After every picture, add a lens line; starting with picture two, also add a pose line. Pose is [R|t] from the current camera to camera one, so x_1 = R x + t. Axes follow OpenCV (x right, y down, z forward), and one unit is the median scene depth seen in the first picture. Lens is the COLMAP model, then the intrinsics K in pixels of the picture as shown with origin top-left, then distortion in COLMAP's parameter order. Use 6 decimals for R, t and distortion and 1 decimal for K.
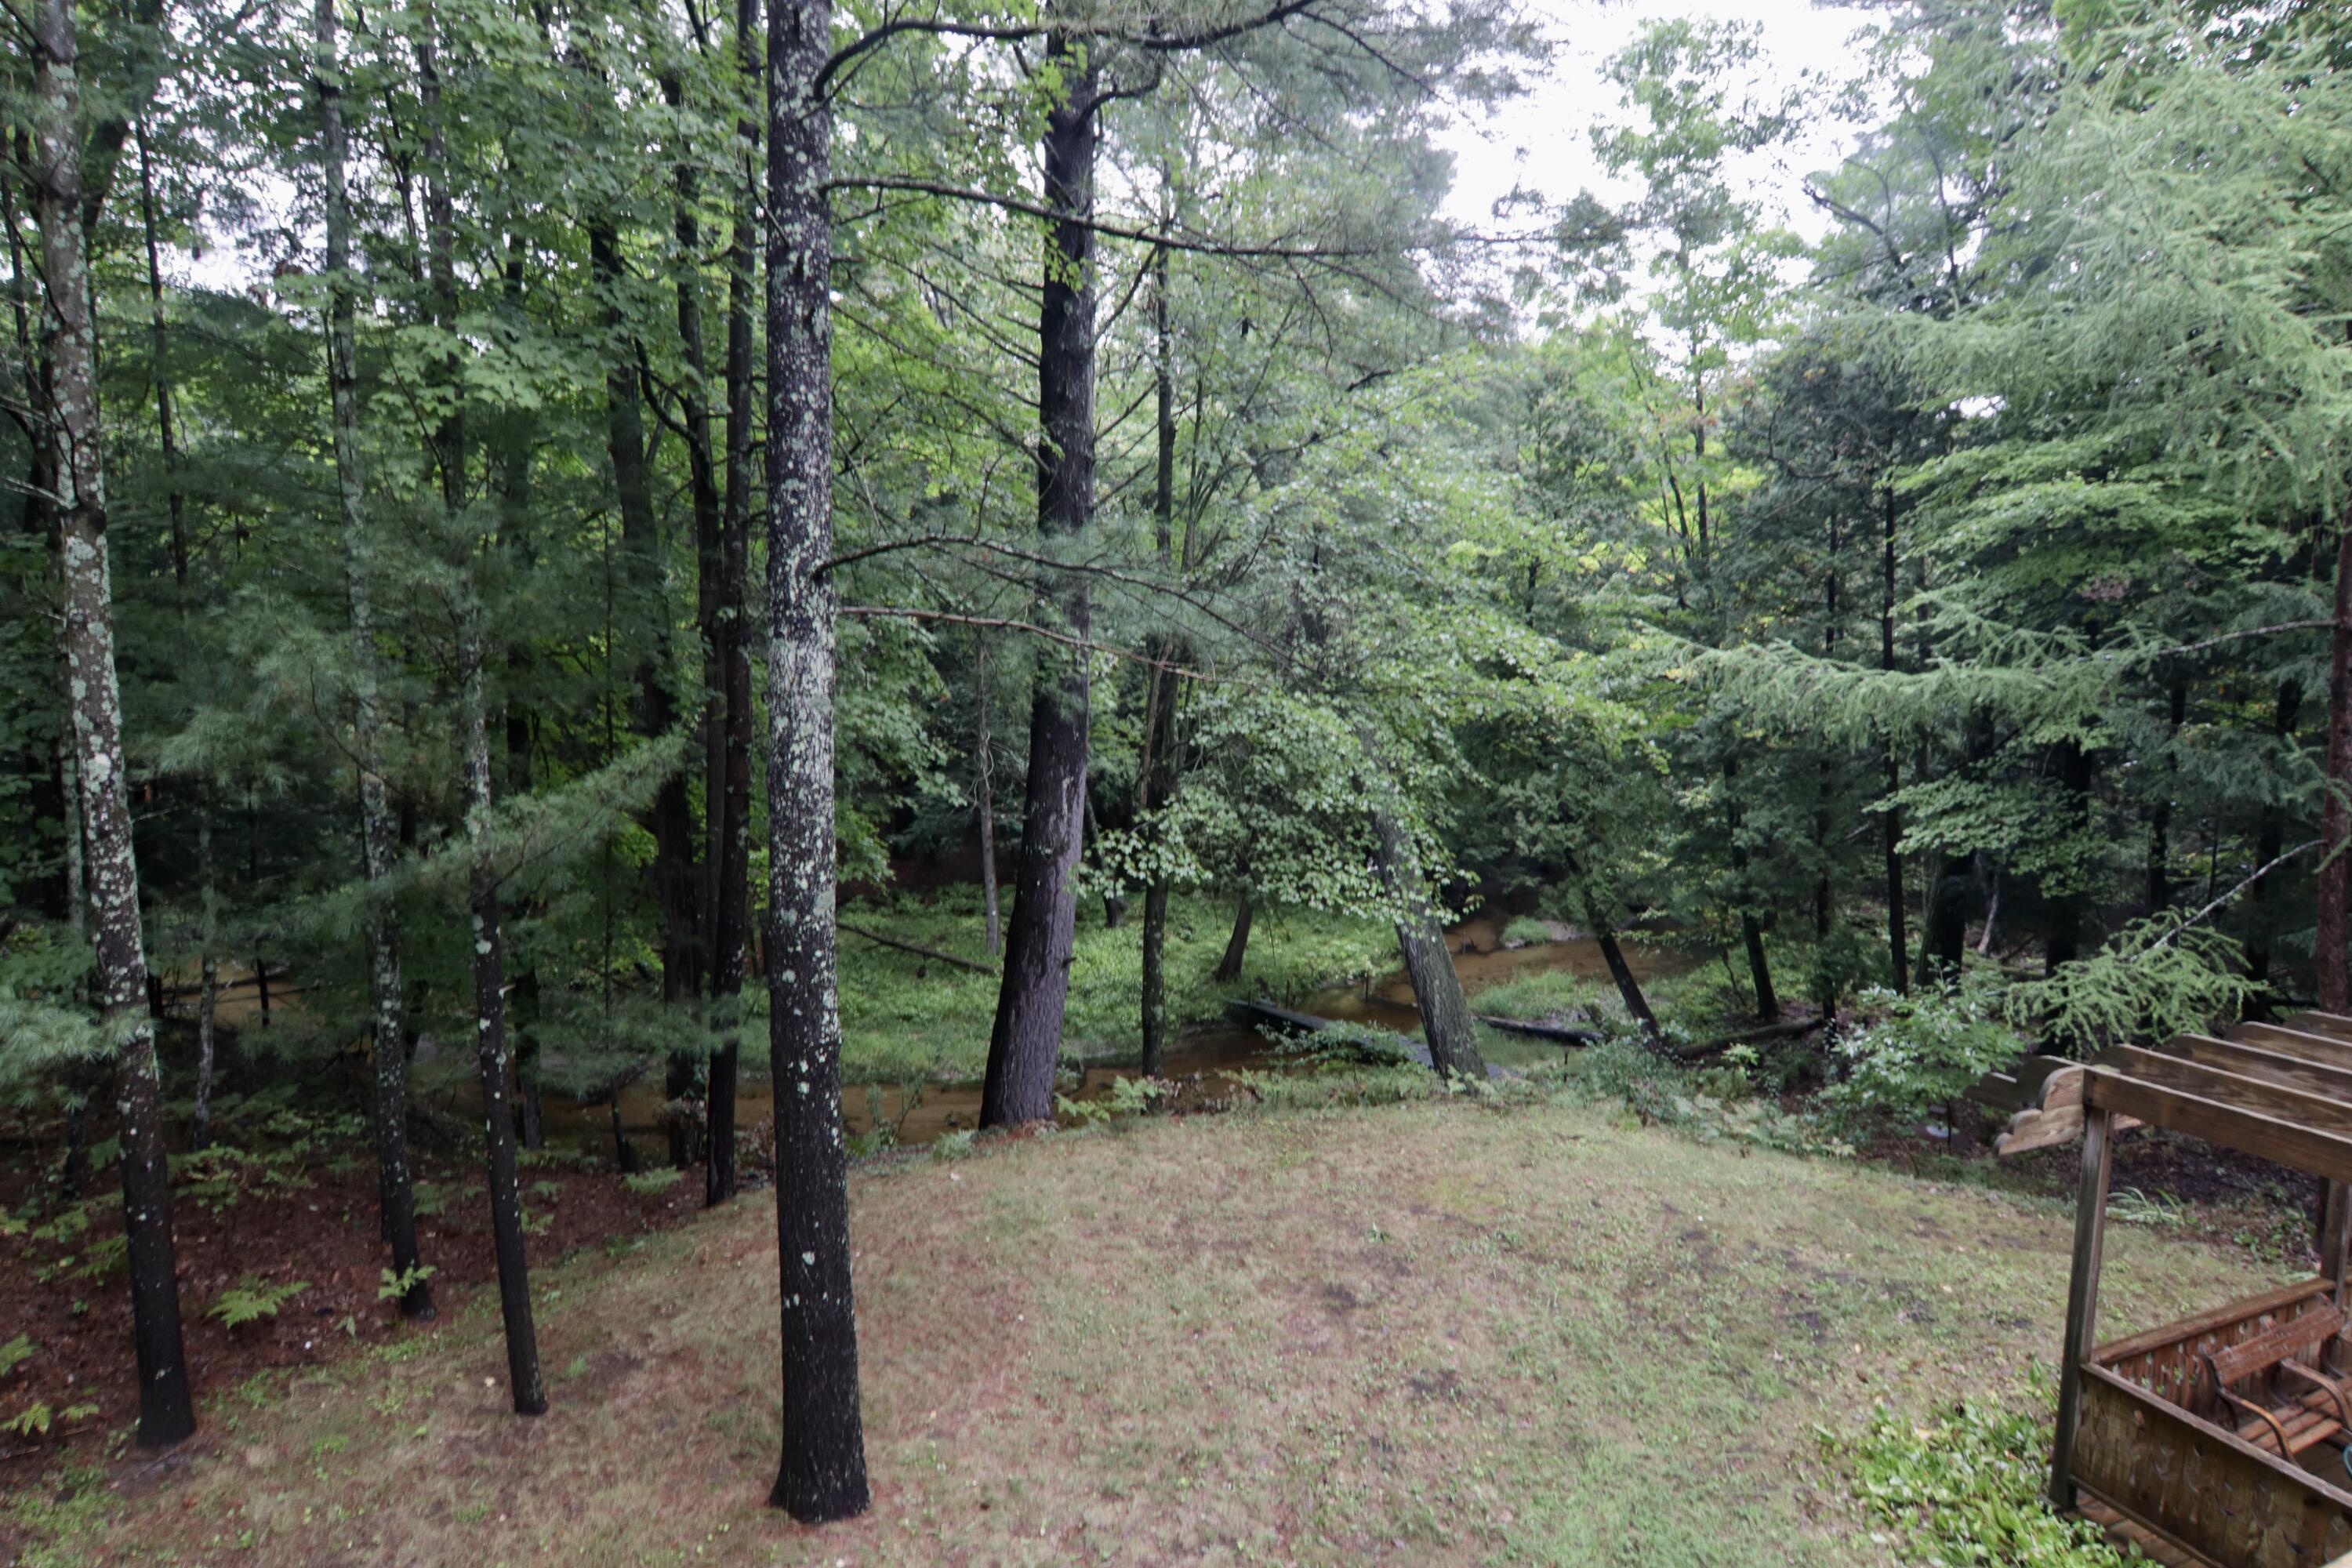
lens RADIAL K [[1195.7, 0, 1245.6], [0, 1195.7, 771.5], [0, 0, 1]] dist [-0.021257, -0.001164]
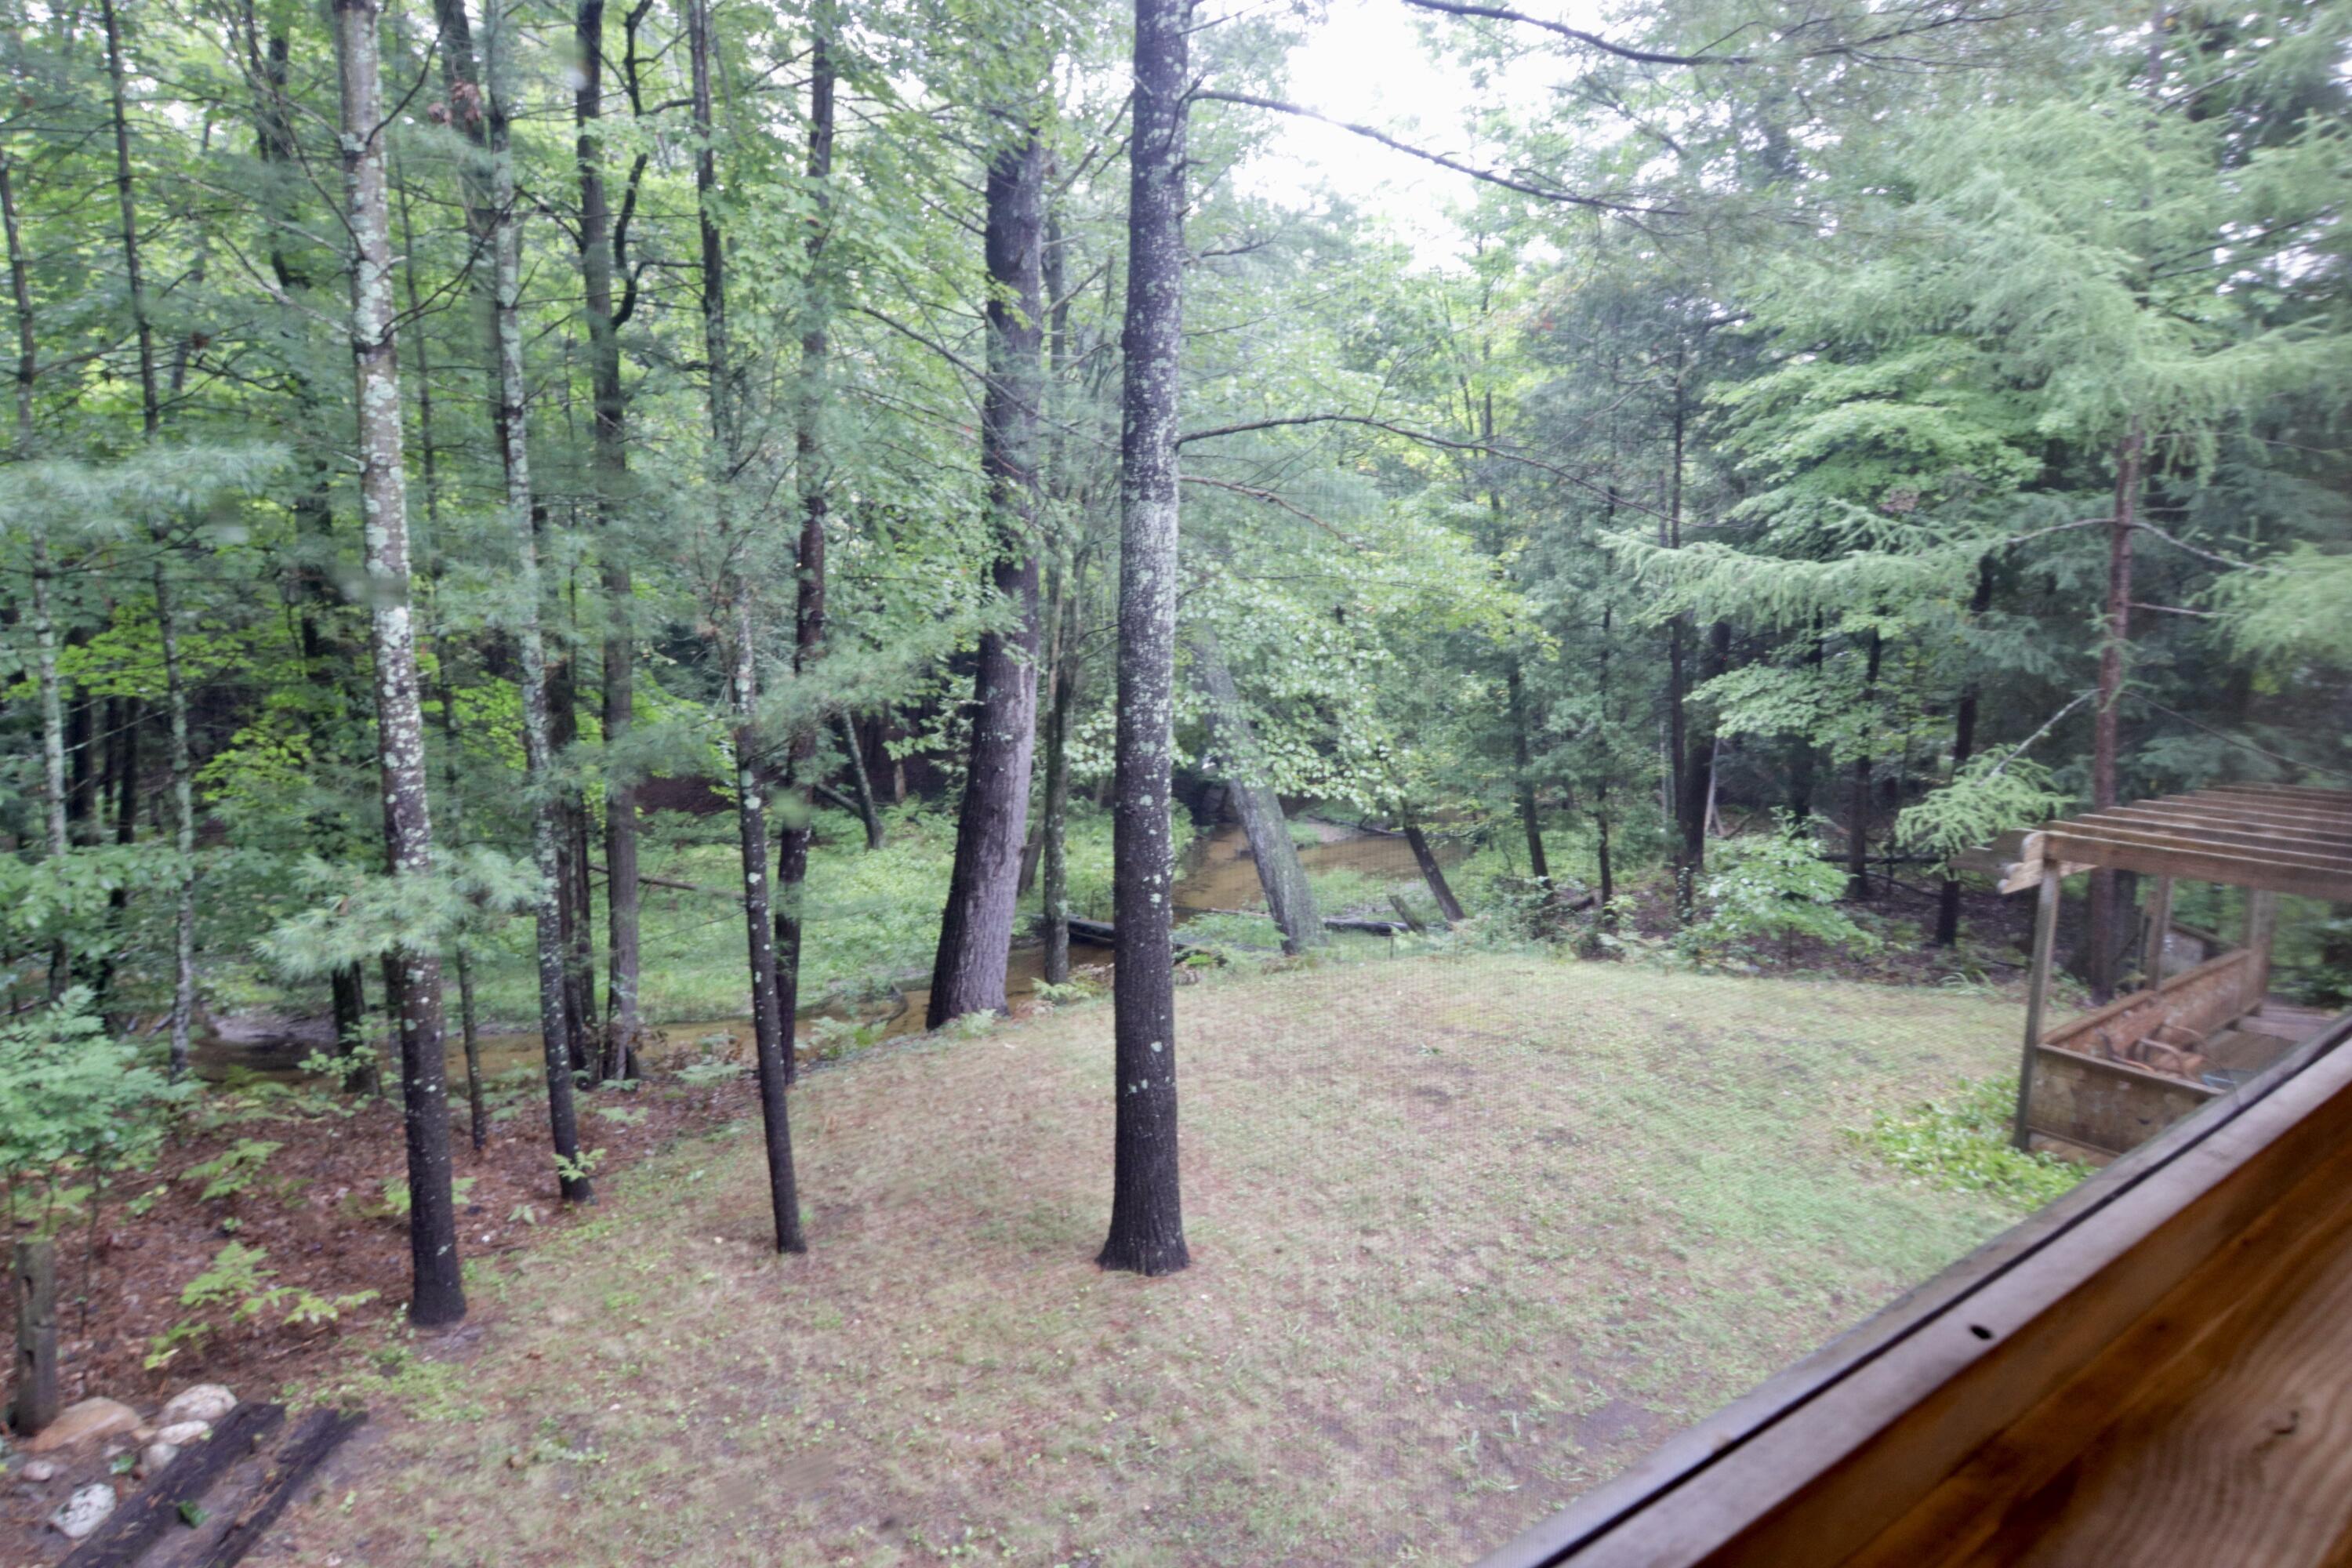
lens RADIAL K [[1362.1, 0, 1174.5], [0, 1362.1, 783.1], [0, 0, 1]] dist [-0.016324, -0.002110]
pose [[0.962914, -0.032056, 0.267897, -0.328423], [0.015928, 0.997939, 0.062160, 0.034727], [-0.269338, -0.055587, 0.961440, -0.120606]]
